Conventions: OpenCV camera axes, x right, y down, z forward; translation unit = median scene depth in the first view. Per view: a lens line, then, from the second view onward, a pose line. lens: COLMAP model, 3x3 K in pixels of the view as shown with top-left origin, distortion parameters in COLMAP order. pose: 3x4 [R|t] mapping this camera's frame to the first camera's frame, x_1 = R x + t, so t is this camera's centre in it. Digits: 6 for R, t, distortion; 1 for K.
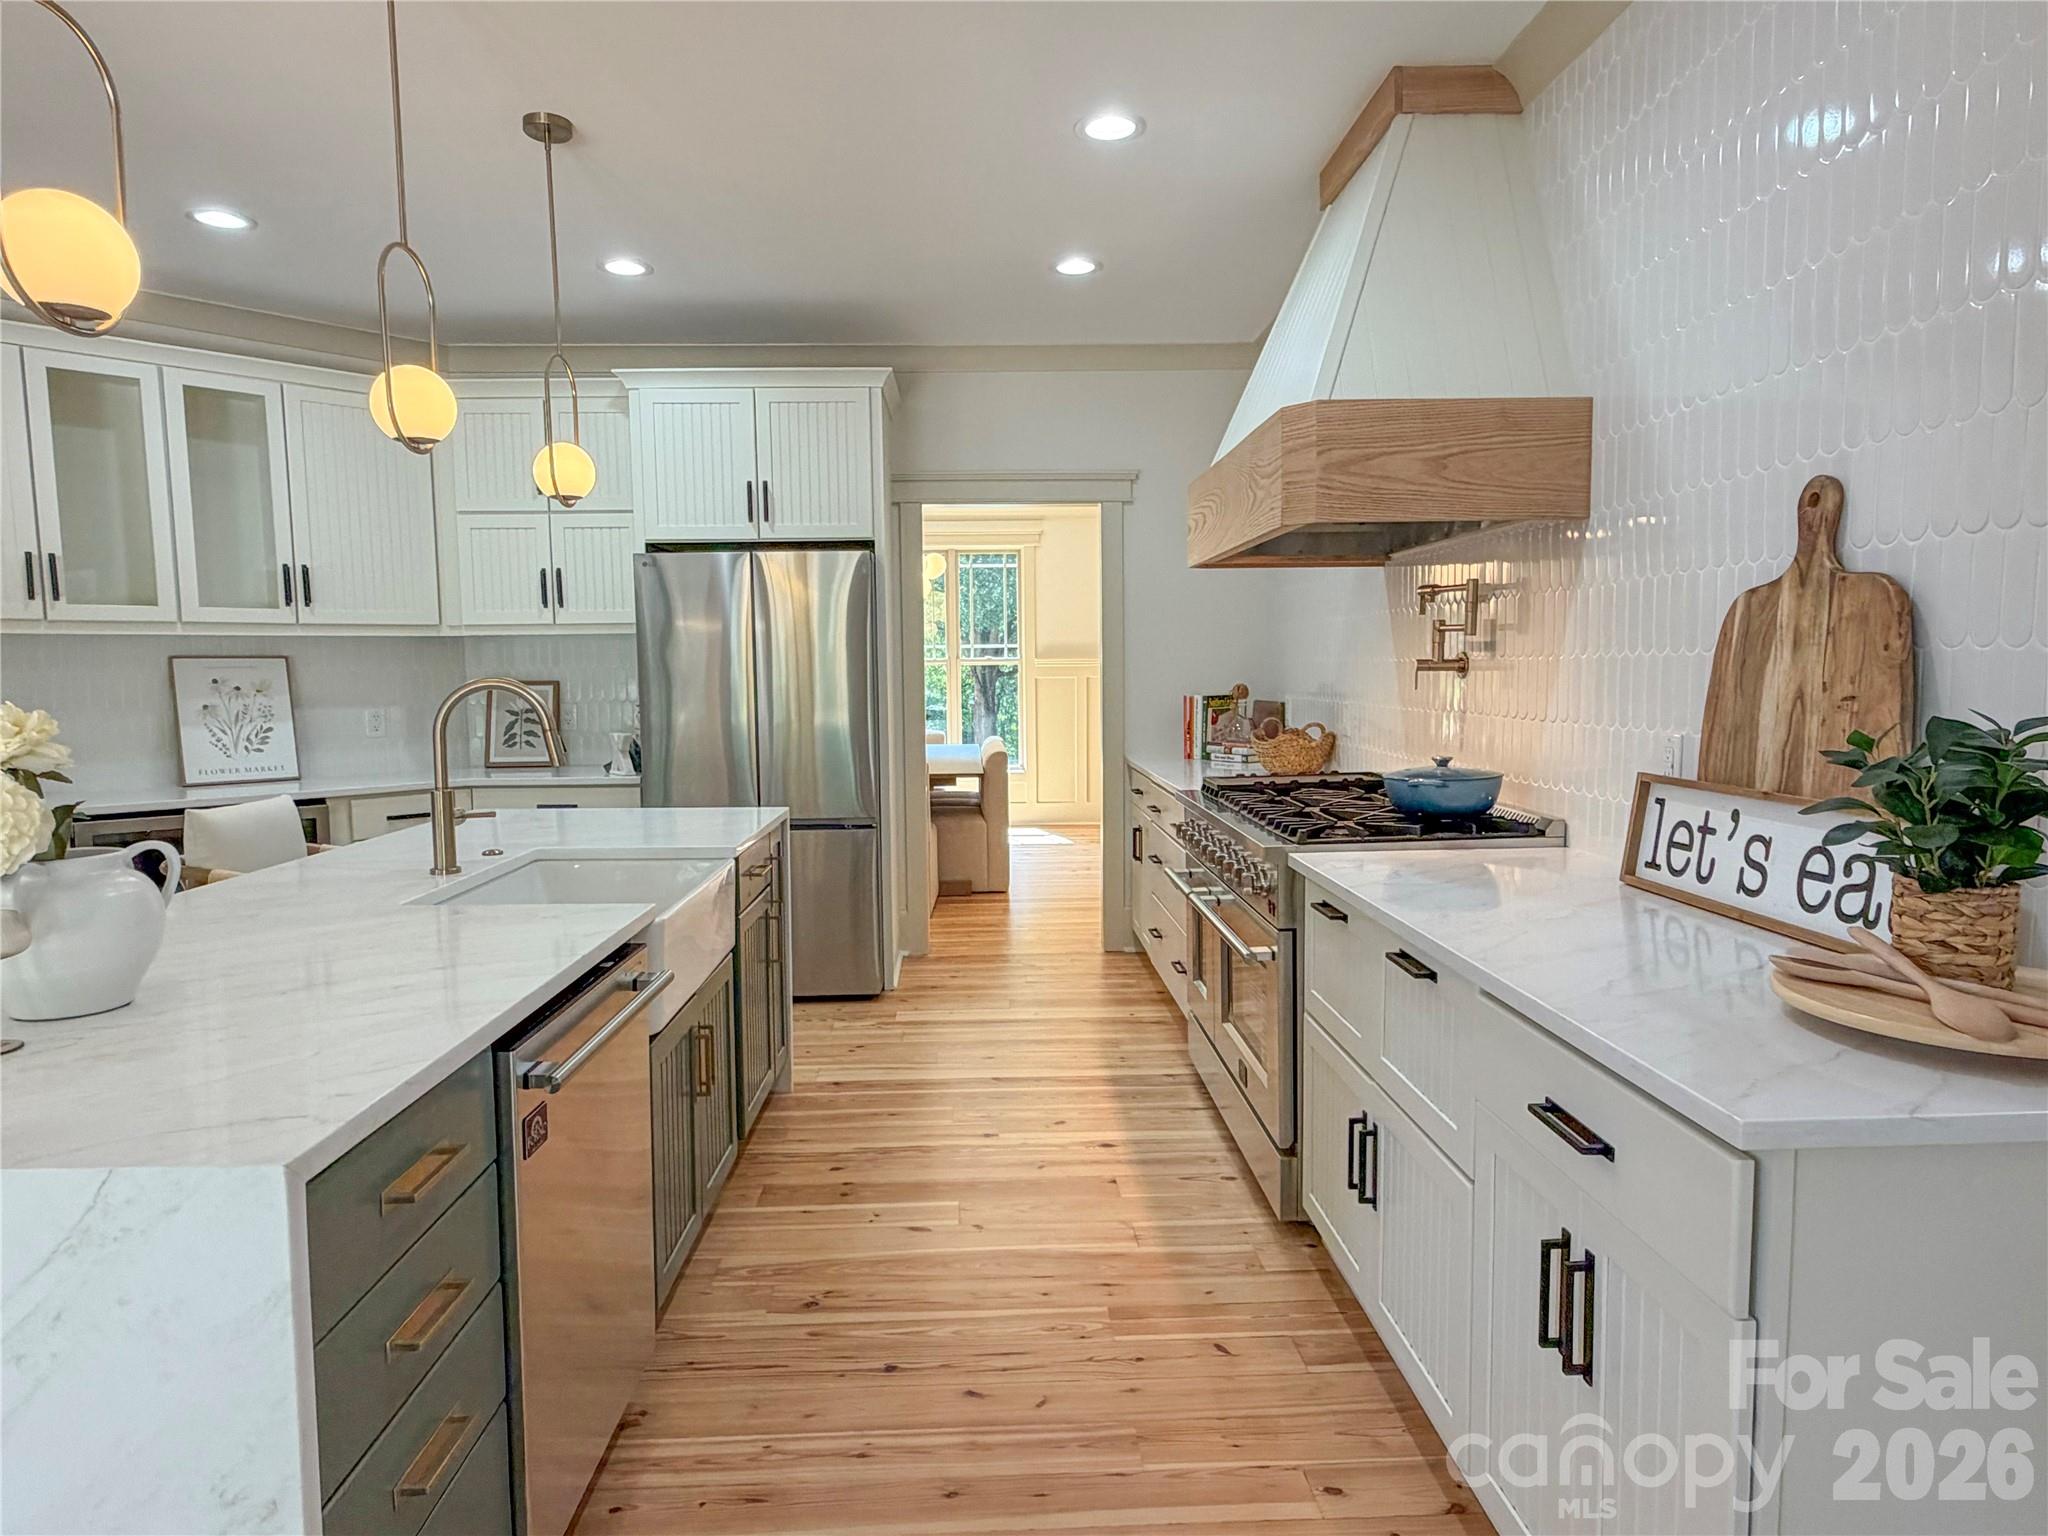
lens RADIAL K [[1224.9, 0, 1027.2], [0, 1224.9, 775.0], [0, 0, 1]] dist [0.001862, 0.000092]
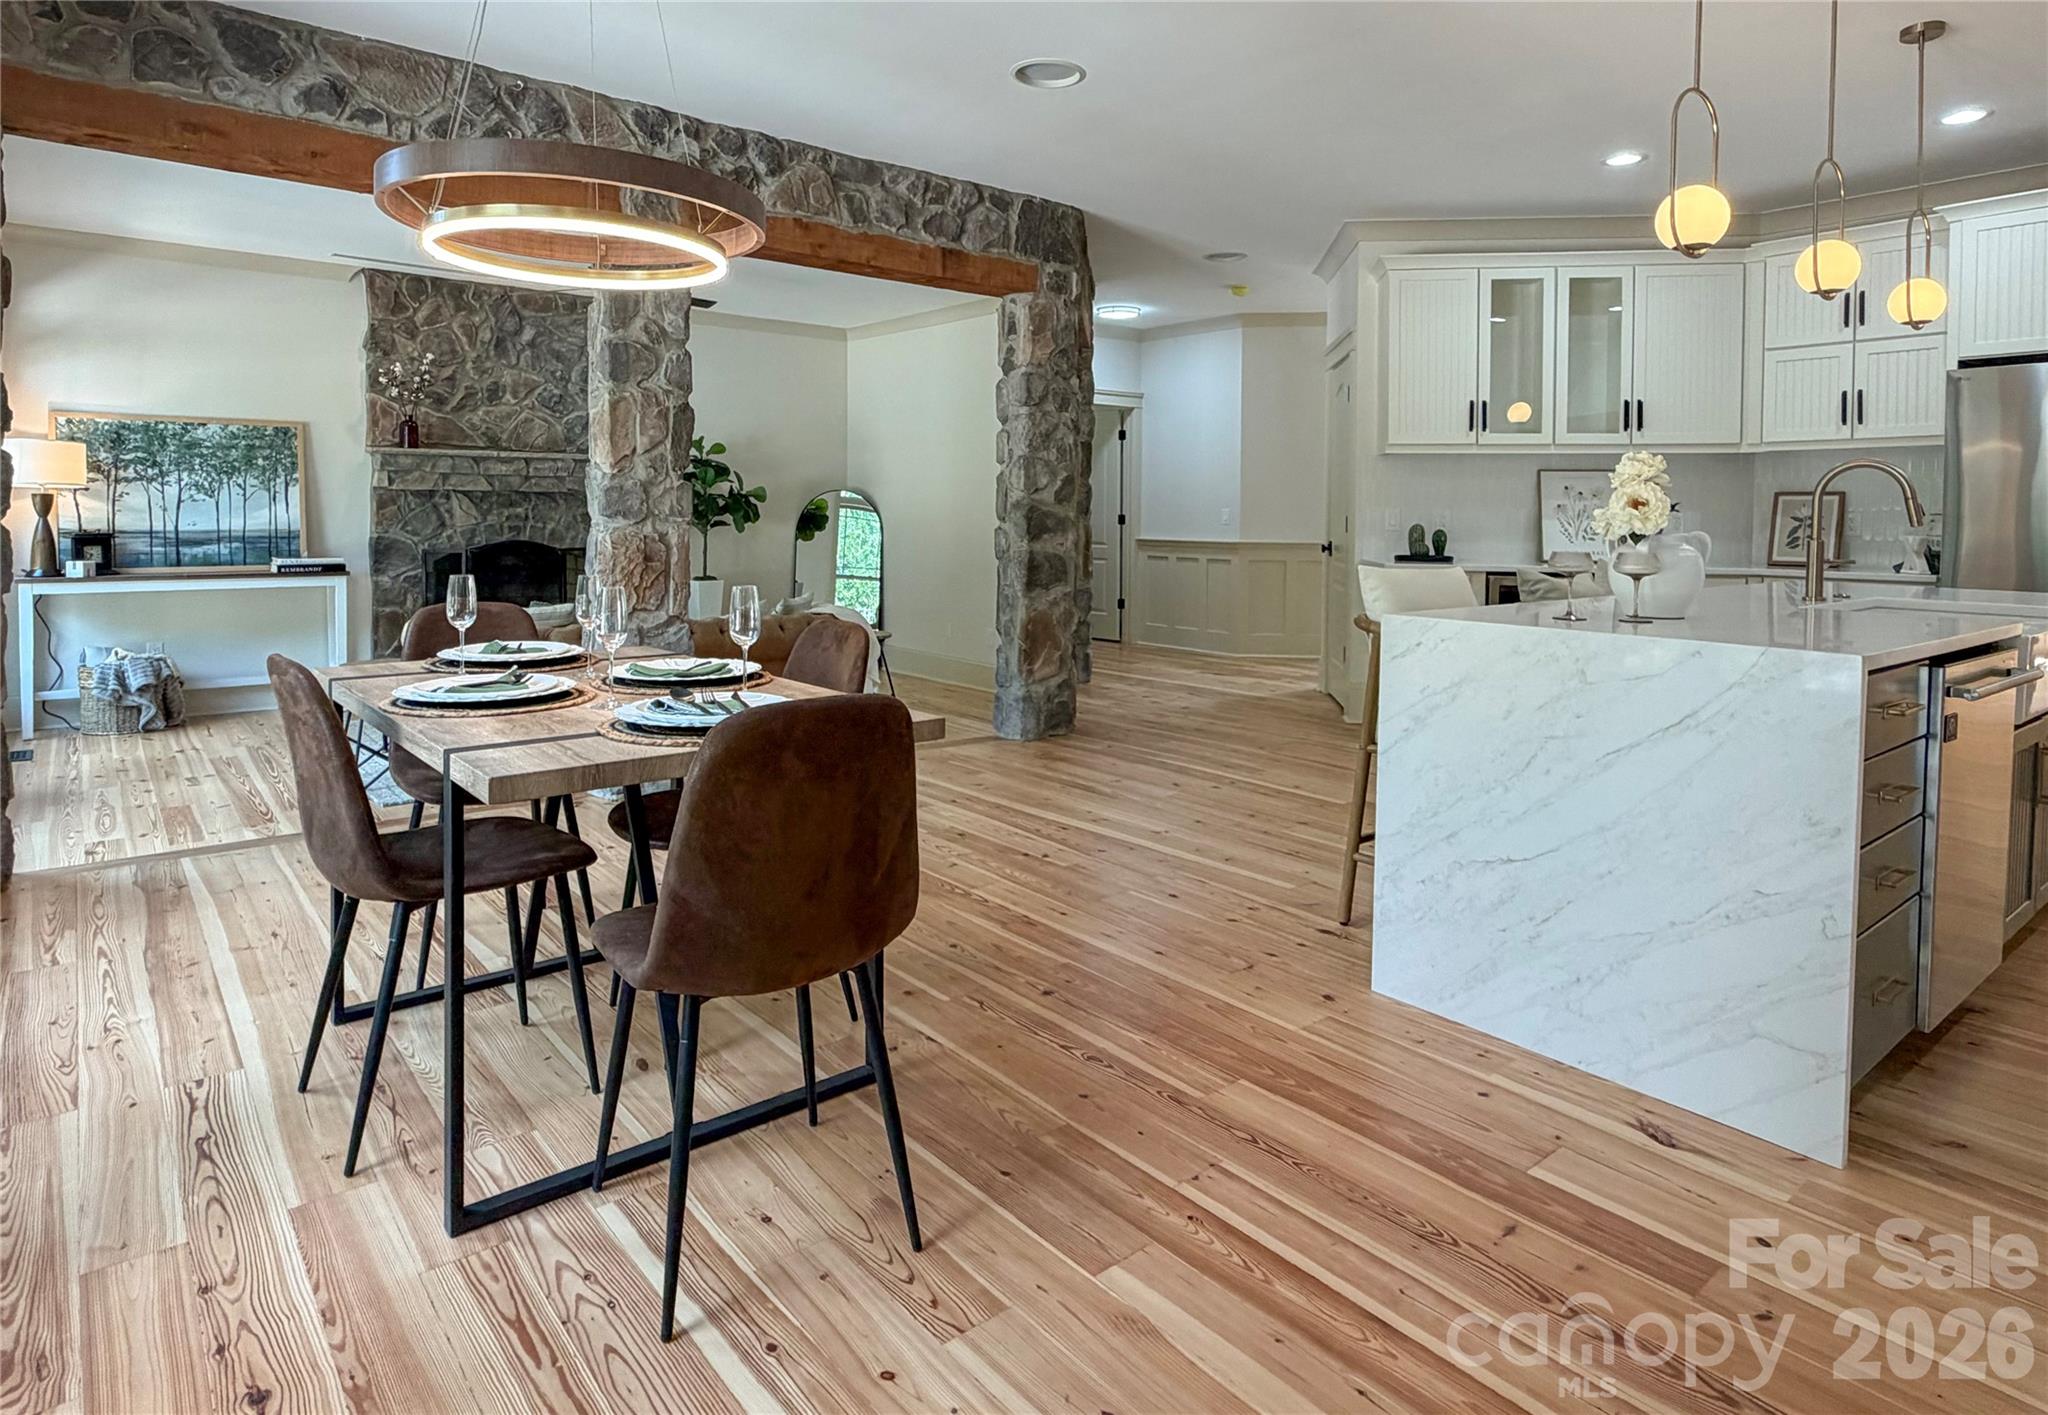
lens RADIAL K [[1161.8, 0, 1025.7], [0, 1161.8, 548.7], [0, 0, 1]] dist [-0.001057, -0.000508]
pose [[0.602913, 0.039014, -0.796853, 0.029136], [-0.083538, 0.996400, -0.014422, 0.113576], [0.793421, 0.075263, 0.604002, -0.493750]]
